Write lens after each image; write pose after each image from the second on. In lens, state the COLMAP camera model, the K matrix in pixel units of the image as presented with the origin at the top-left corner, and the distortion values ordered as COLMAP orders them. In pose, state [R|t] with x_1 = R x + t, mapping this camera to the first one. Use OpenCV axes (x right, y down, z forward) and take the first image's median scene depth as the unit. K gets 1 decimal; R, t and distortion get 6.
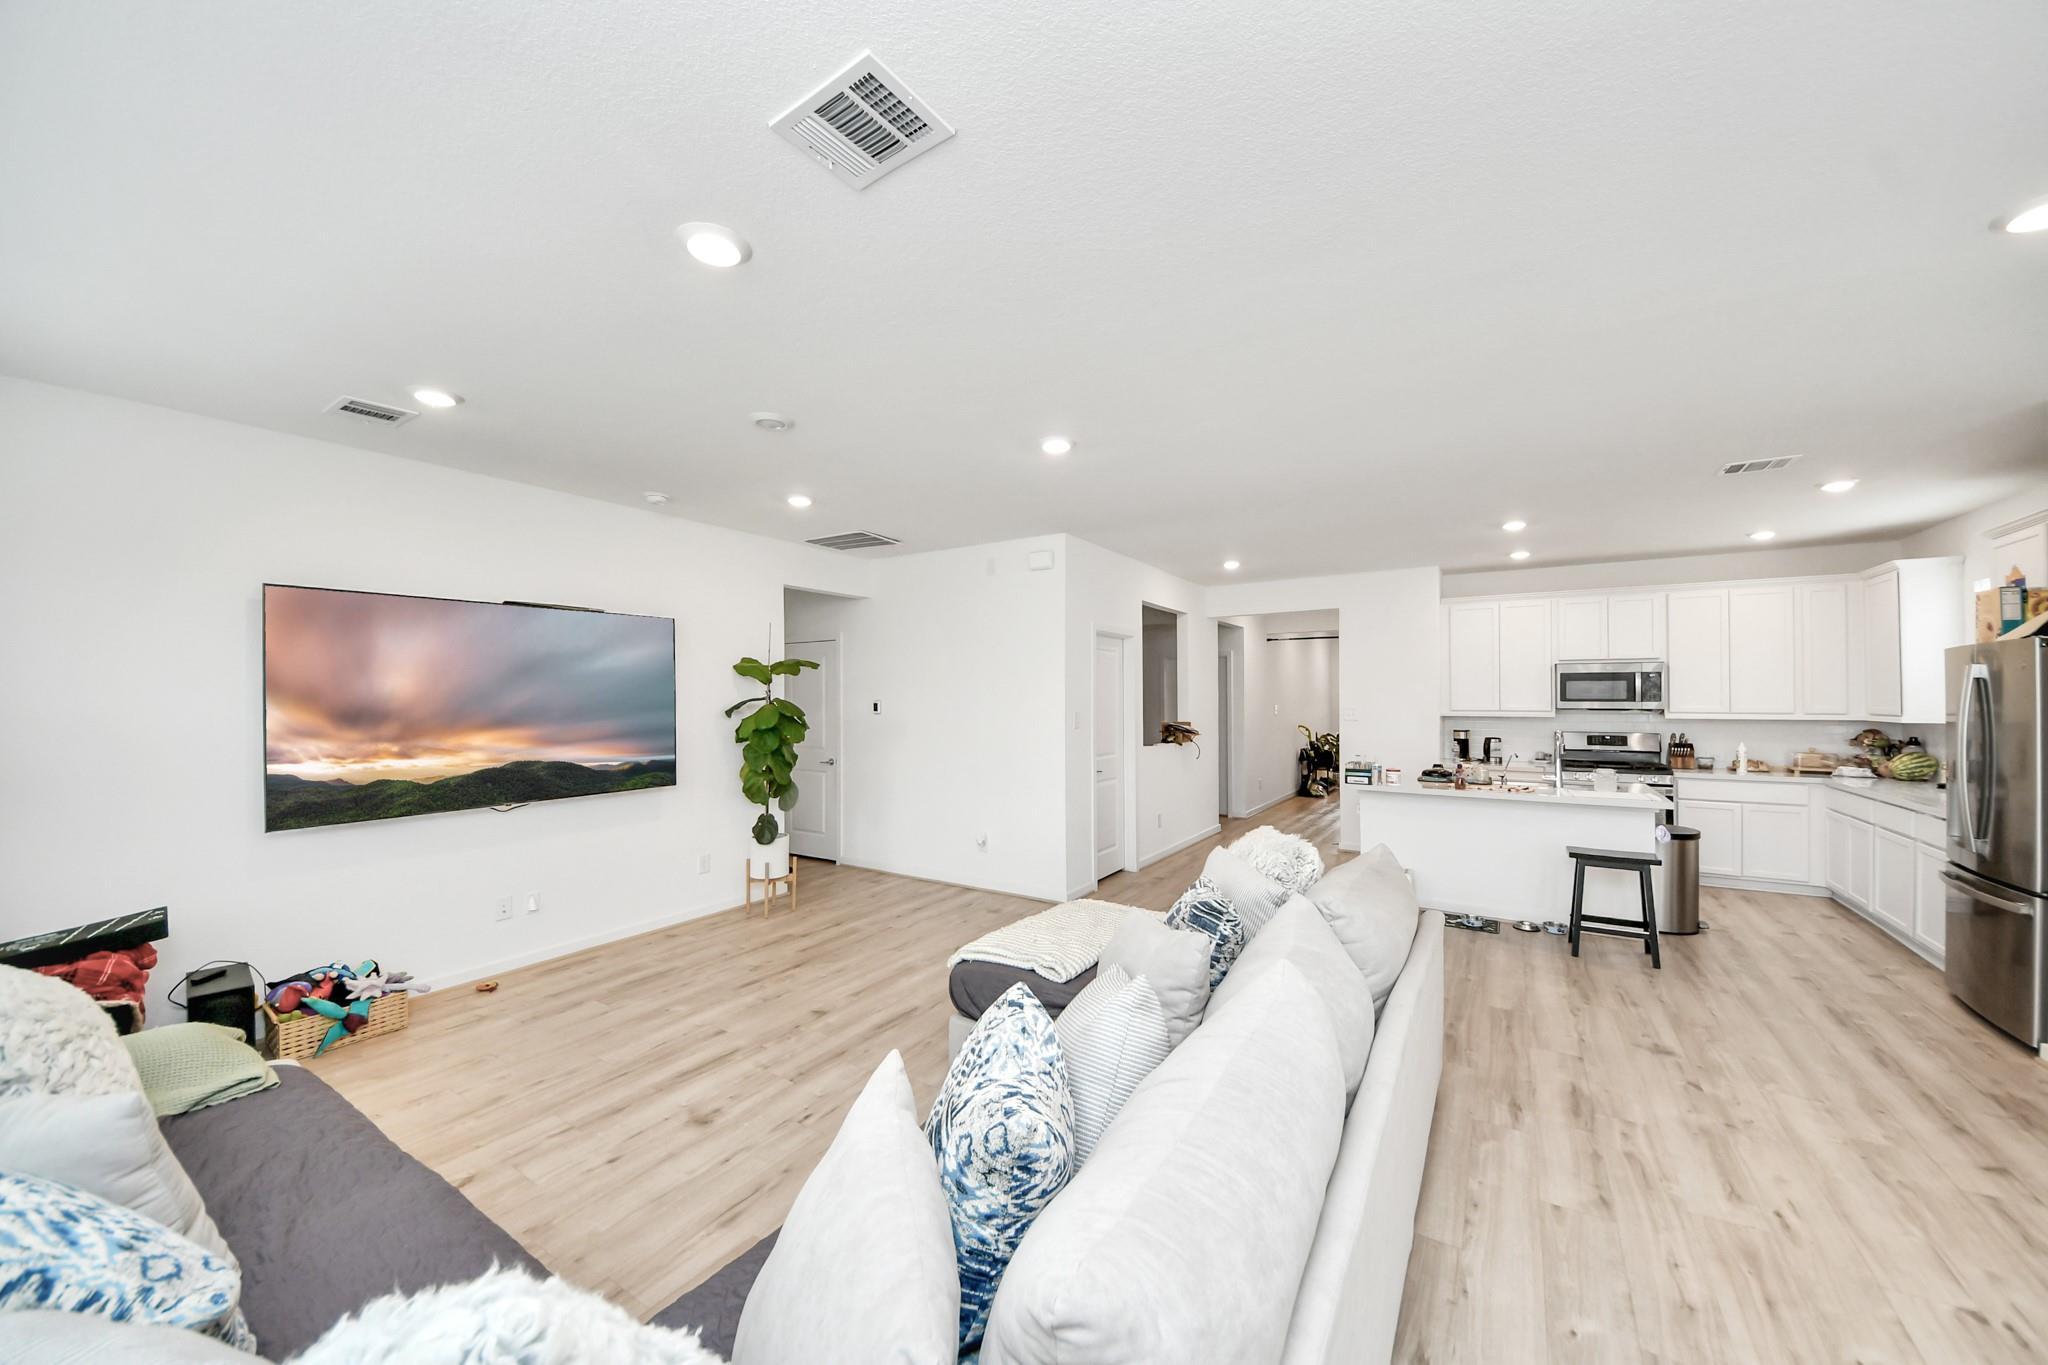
lens RADIAL K [[736.9, 0, 1017.8], [0, 736.9, 687.4], [0, 0, 1]] dist [-0.011580, -0.002044]
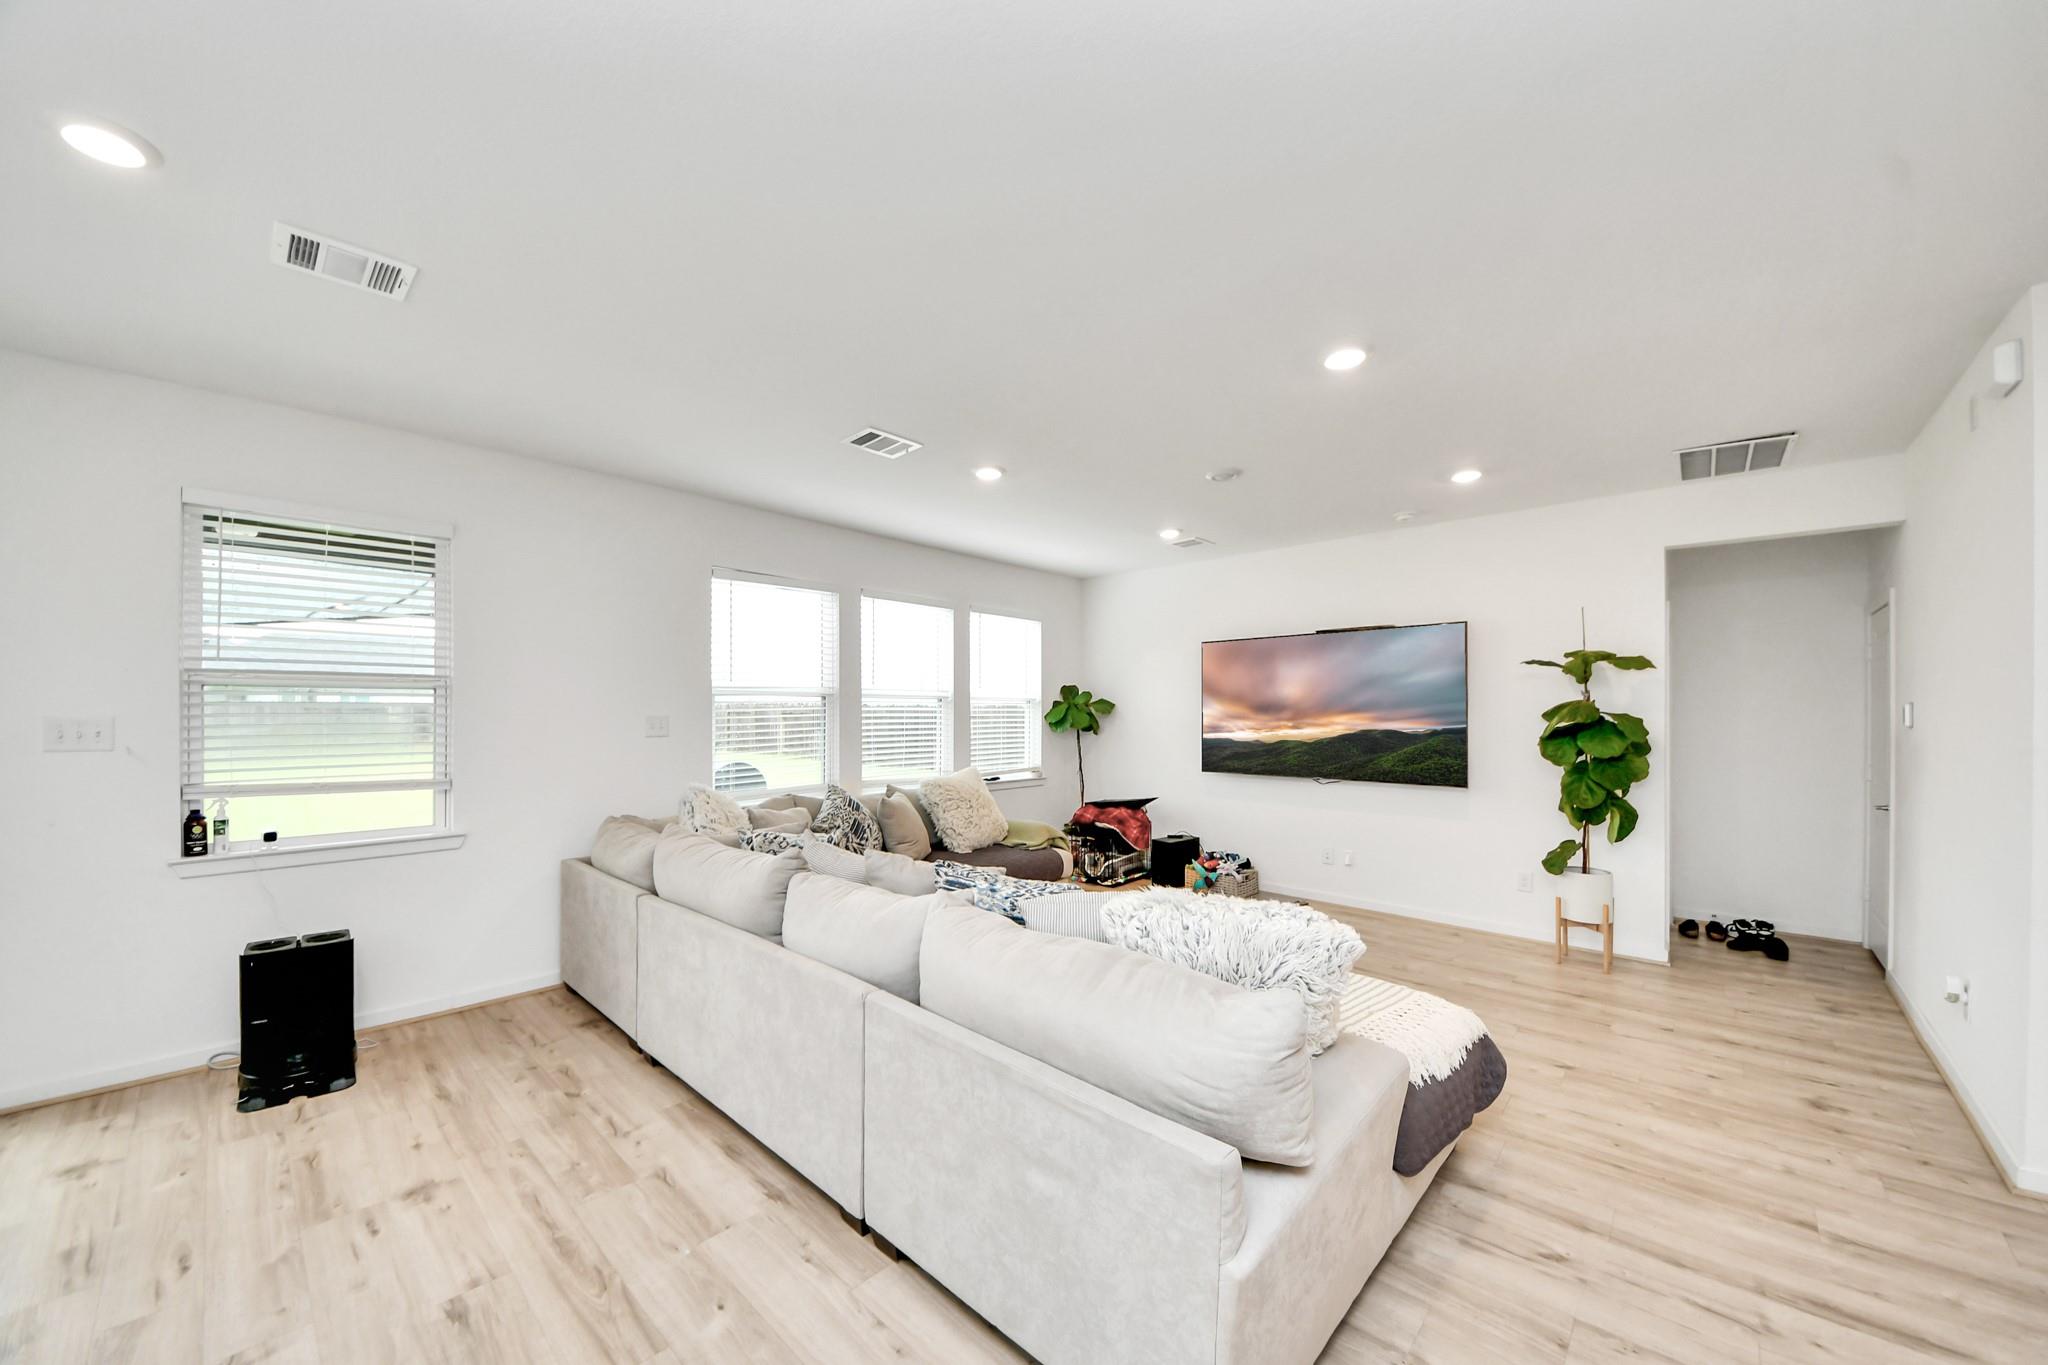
lens RADIAL K [[736.9, 0, 1012.5], [0, 736.9, 687.9], [0, 0, 1]] dist [-0.011580, -0.002044]
pose [[-0.165791, -0.020345, -0.985951, 0.716754], [-0.001305, 0.999791, -0.020411, 0.026648], [0.986160, -0.002097, -0.165782, 0.656190]]
